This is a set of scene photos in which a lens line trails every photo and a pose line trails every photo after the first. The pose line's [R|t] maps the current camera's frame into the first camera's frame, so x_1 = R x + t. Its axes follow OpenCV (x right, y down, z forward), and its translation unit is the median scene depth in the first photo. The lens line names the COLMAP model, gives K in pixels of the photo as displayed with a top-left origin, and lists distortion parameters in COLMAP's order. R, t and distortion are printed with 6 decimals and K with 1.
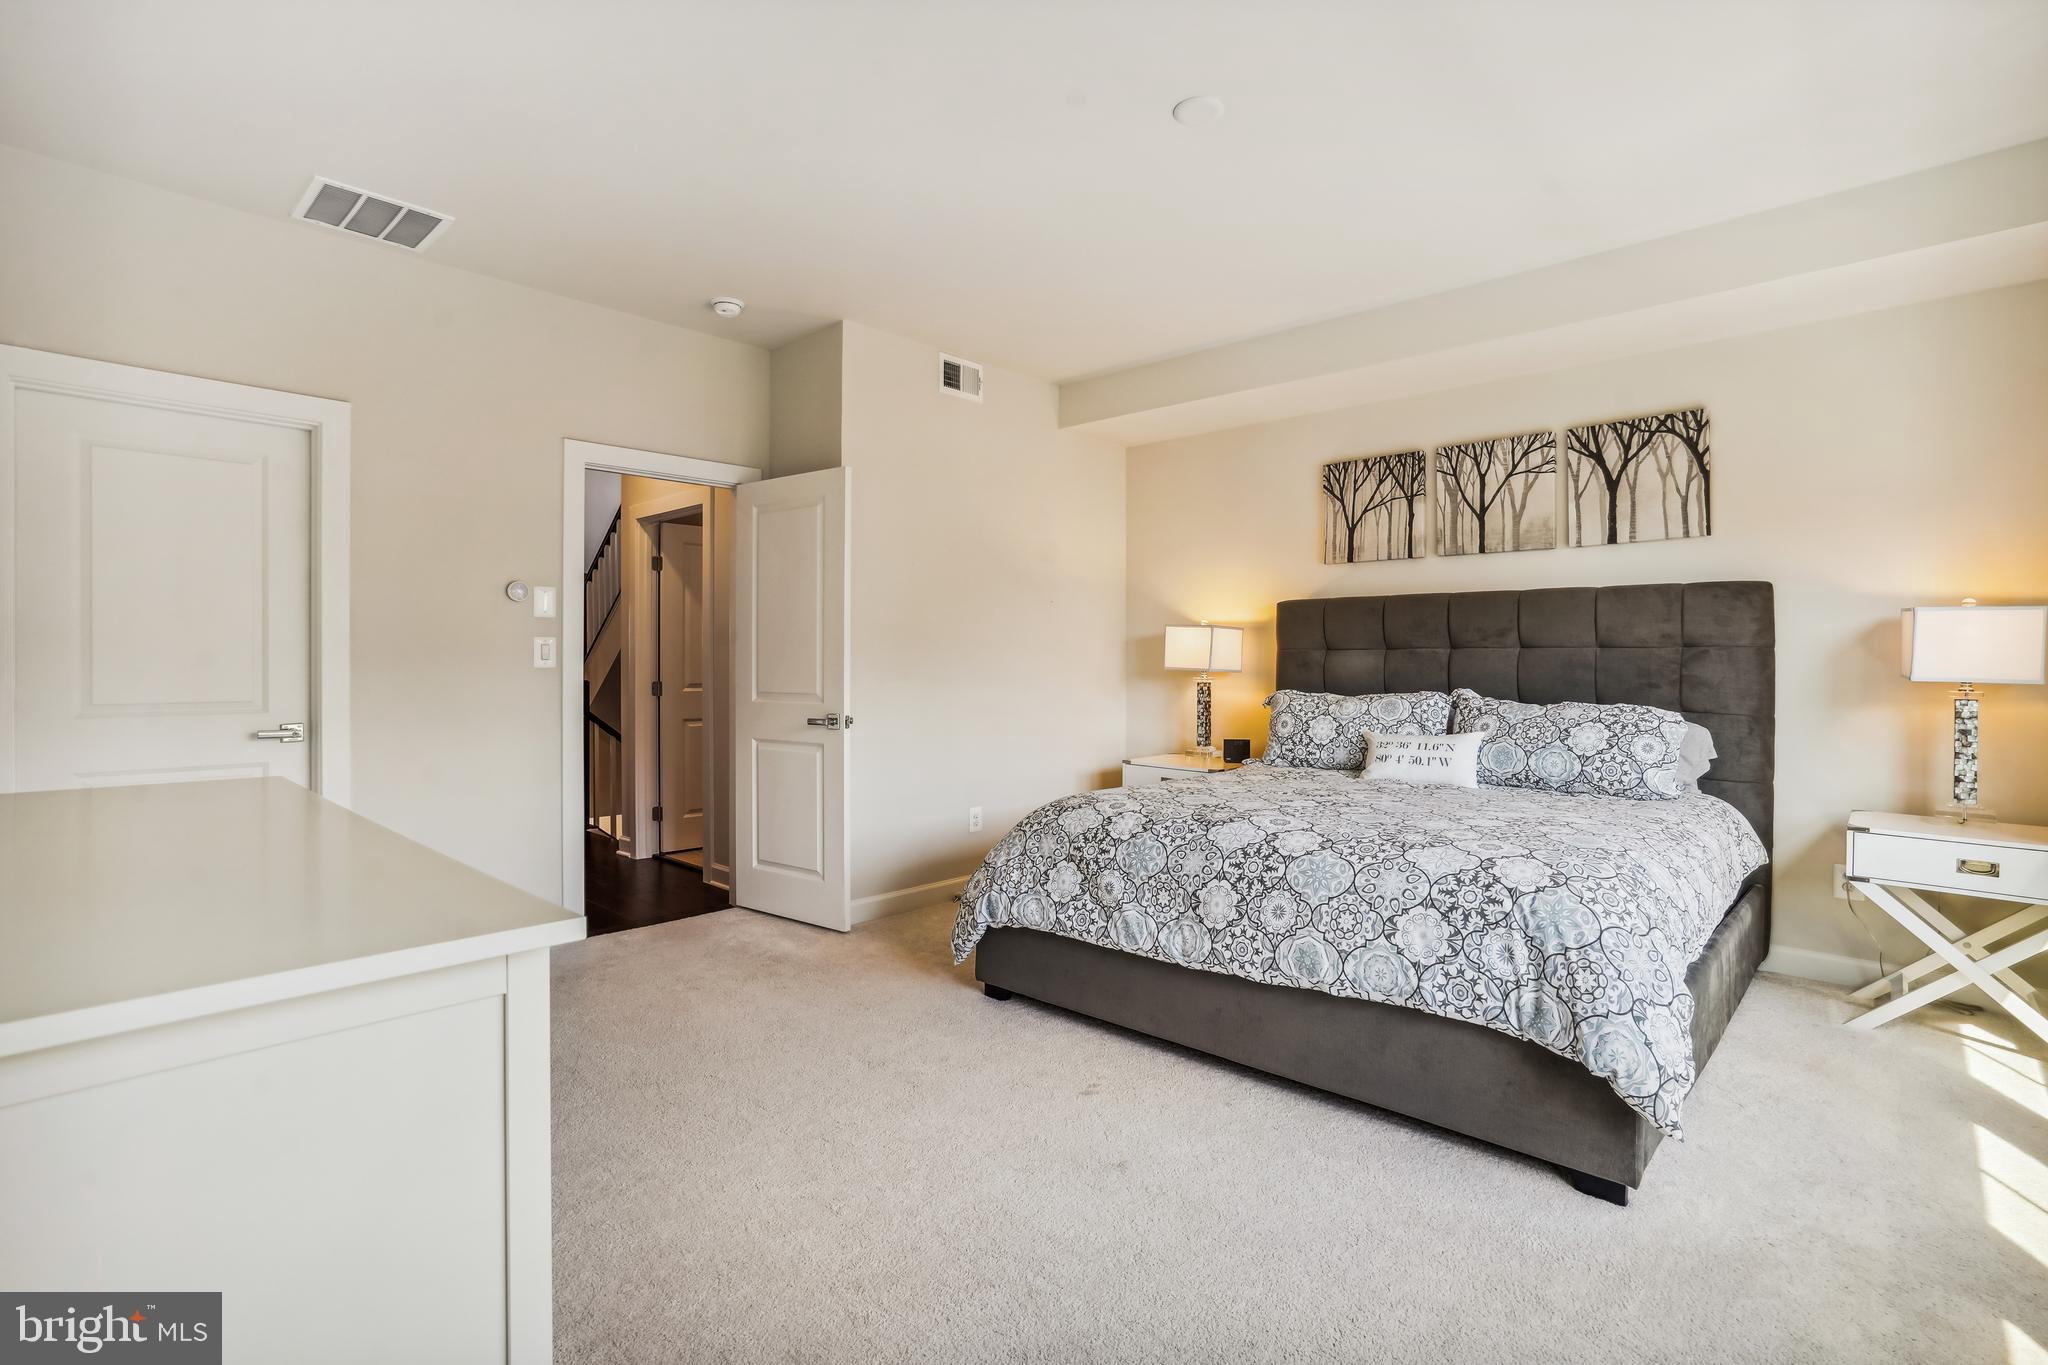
lens RADIAL K [[942.3, 0, 1027.5], [0, 942.3, 669.2], [0, 0, 1]] dist [-0.023324, 0.002200]
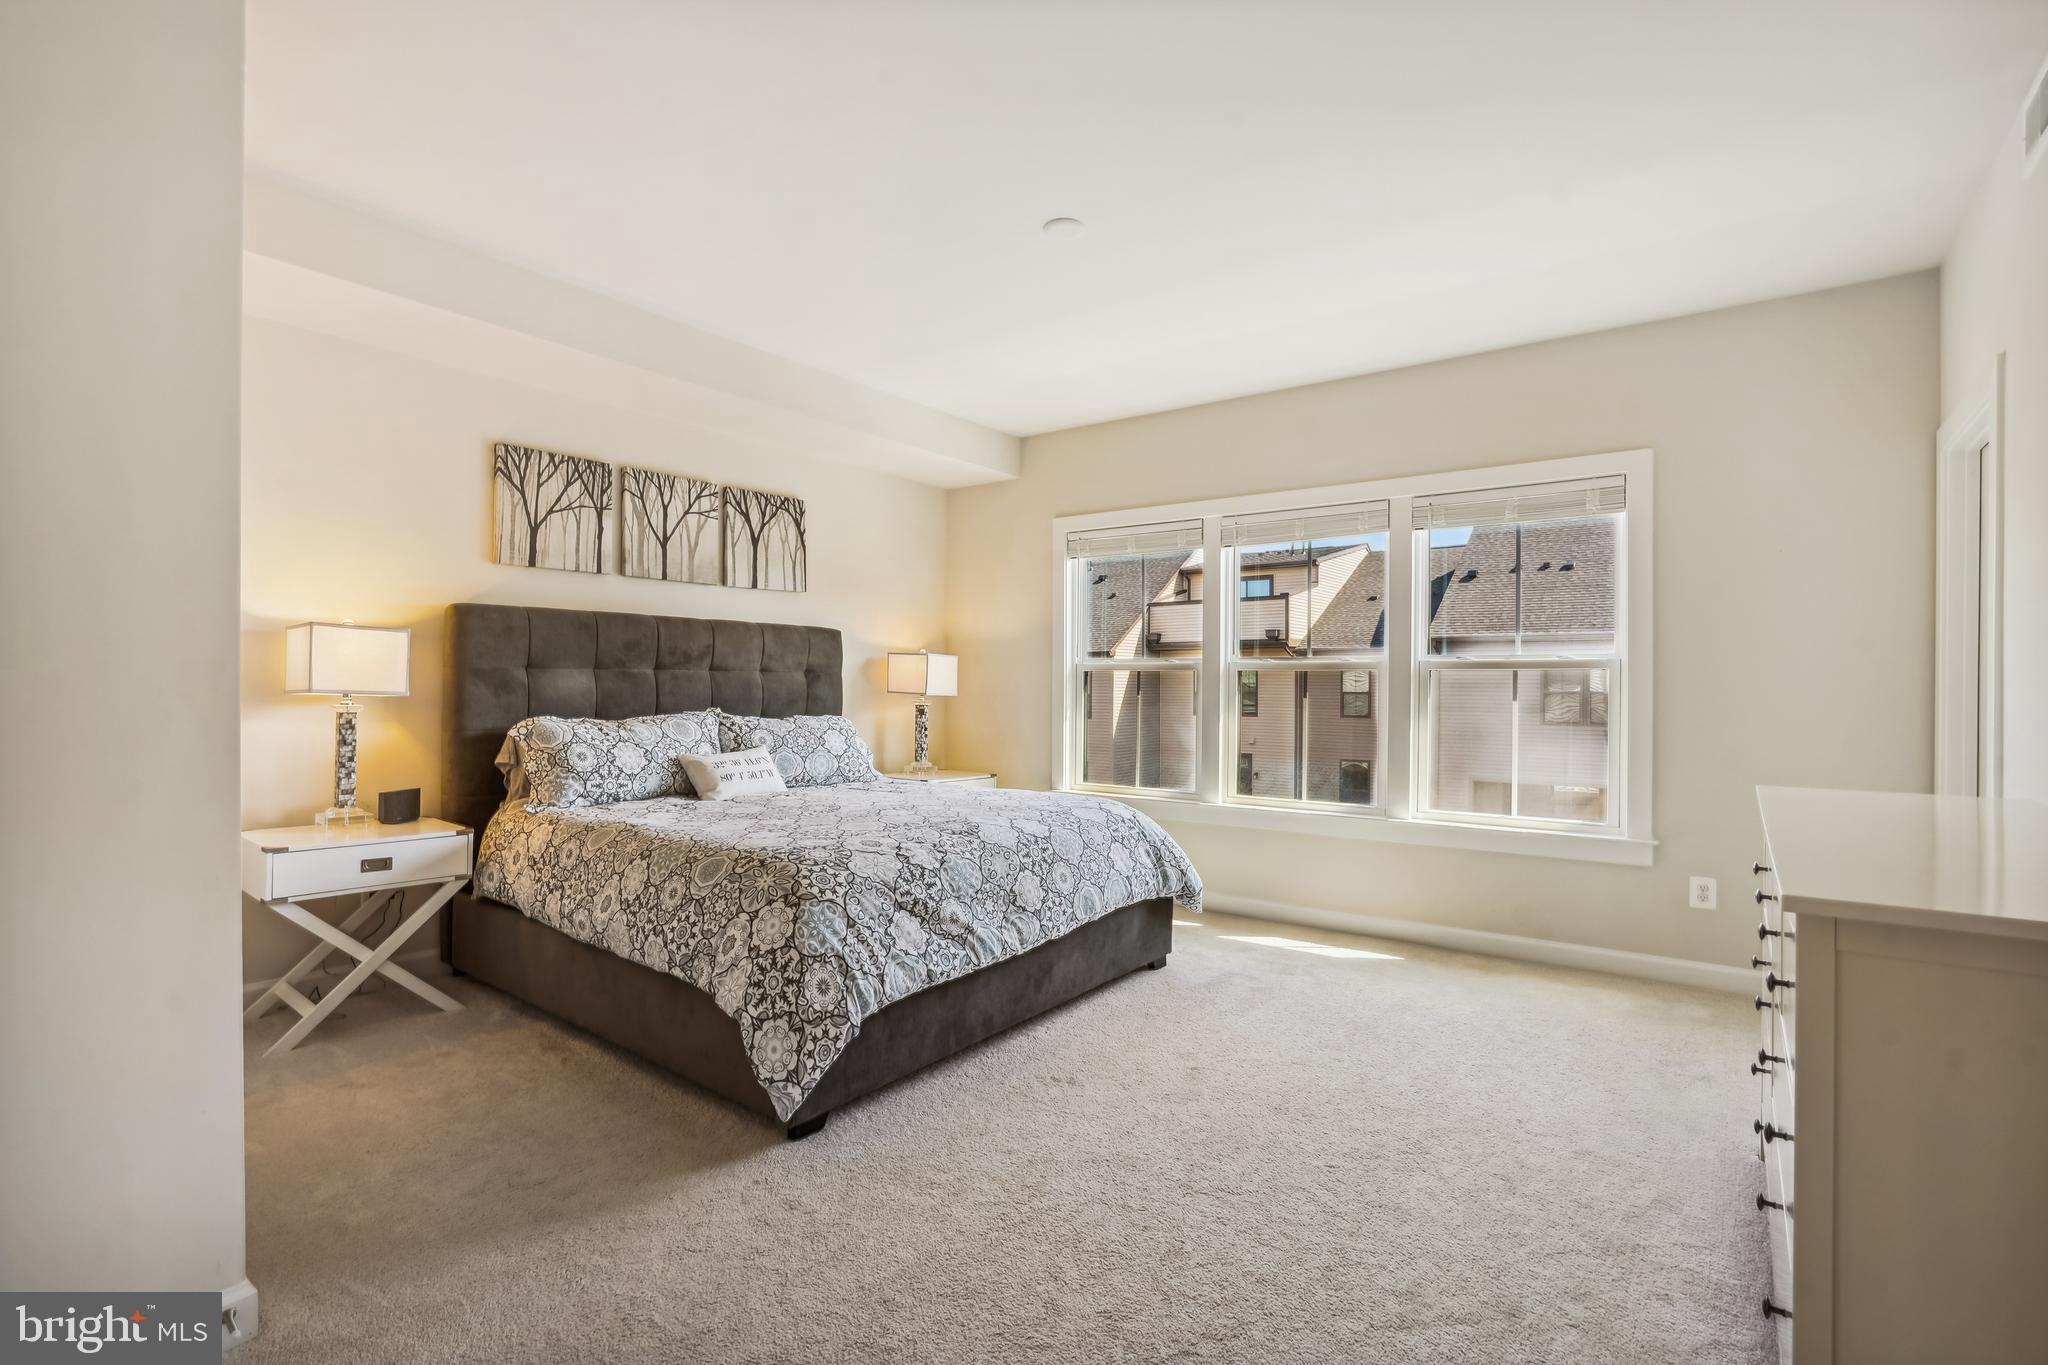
lens RADIAL K [[942.3, 0, 1031.1], [0, 942.3, 686.5], [0, 0, 1]] dist [-0.023324, 0.002200]
pose [[-0.083825, -0.003658, 0.996474, -0.610037], [0.001328, 0.999992, 0.003782, -0.007232], [-0.996480, 0.001641, -0.083819, 0.683979]]
